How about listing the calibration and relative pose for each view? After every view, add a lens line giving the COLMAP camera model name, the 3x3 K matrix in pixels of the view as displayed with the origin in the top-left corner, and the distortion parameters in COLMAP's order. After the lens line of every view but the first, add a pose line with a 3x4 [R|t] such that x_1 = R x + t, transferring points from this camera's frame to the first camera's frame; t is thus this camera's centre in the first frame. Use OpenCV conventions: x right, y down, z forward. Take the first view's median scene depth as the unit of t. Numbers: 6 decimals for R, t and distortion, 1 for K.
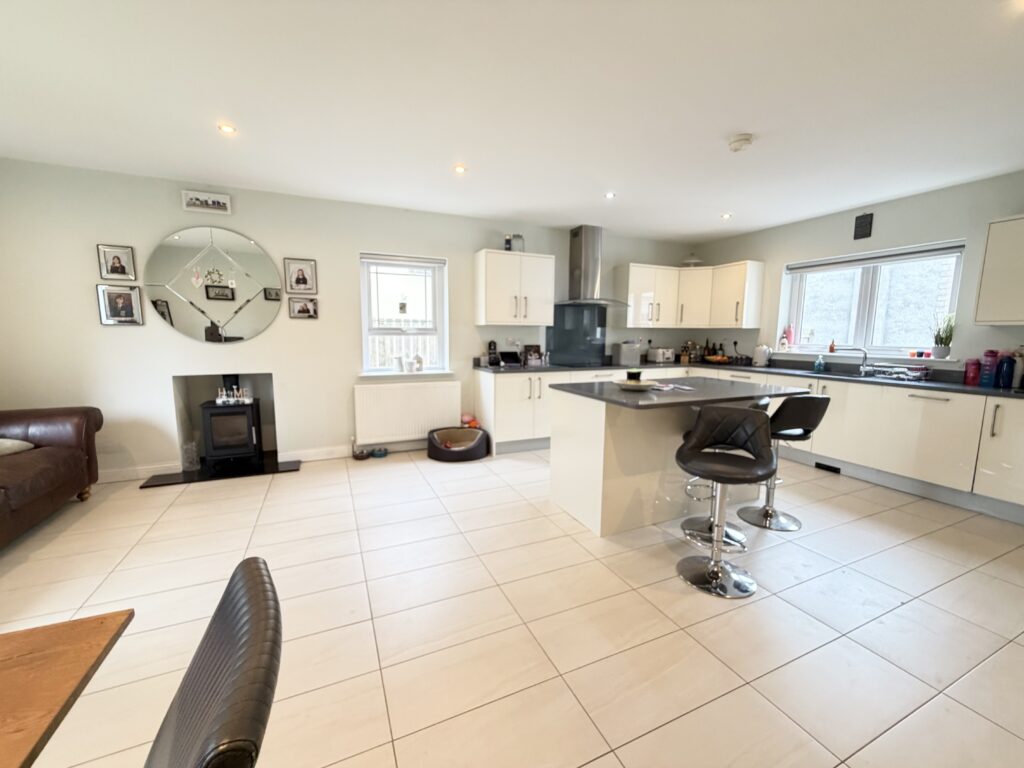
lens RADIAL K [[411.4, 0, 510.7], [0, 411.4, 382.6], [0, 0, 1]] dist [-0.000971, -0.000450]
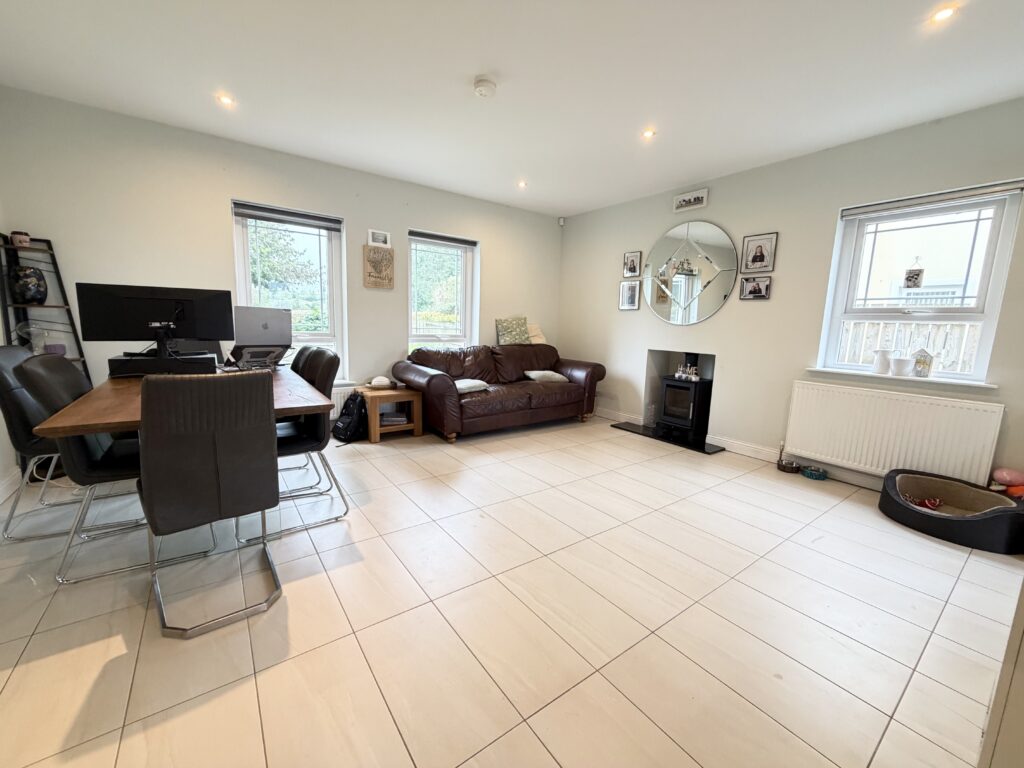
lens RADIAL K [[411.4, 0, 512.3], [0, 411.4, 383.4], [0, 0, 1]] dist [-0.000971, -0.000450]
pose [[0.200442, 0.141978, -0.969363, 0.284610], [-0.149459, 0.982293, 0.112967, 0.005396], [0.968238, 0.122237, 0.218113, 0.272322]]
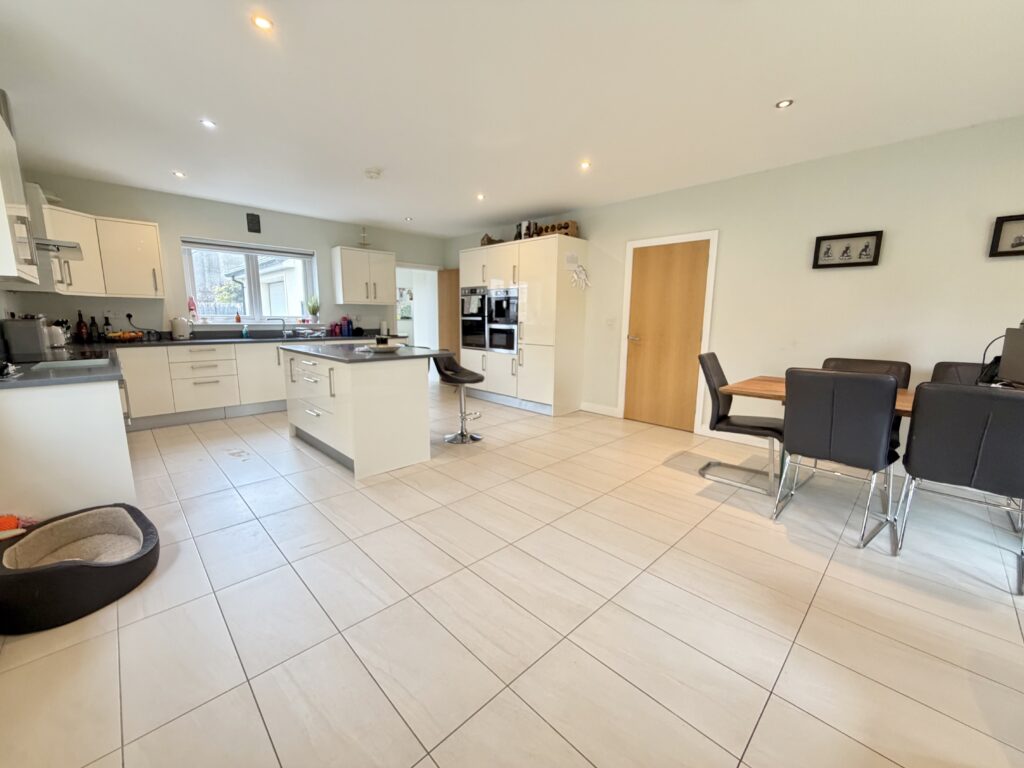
lens RADIAL K [[411.4, 0, 516.4], [0, 411.4, 387.0], [0, 0, 1]] dist [-0.000971, -0.000450]
pose [[-0.341386, -0.185330, 0.921471, -0.904142], [0.086916, 0.969943, 0.227280, -0.128322], [-0.935896, 0.157681, -0.315016, 0.900315]]
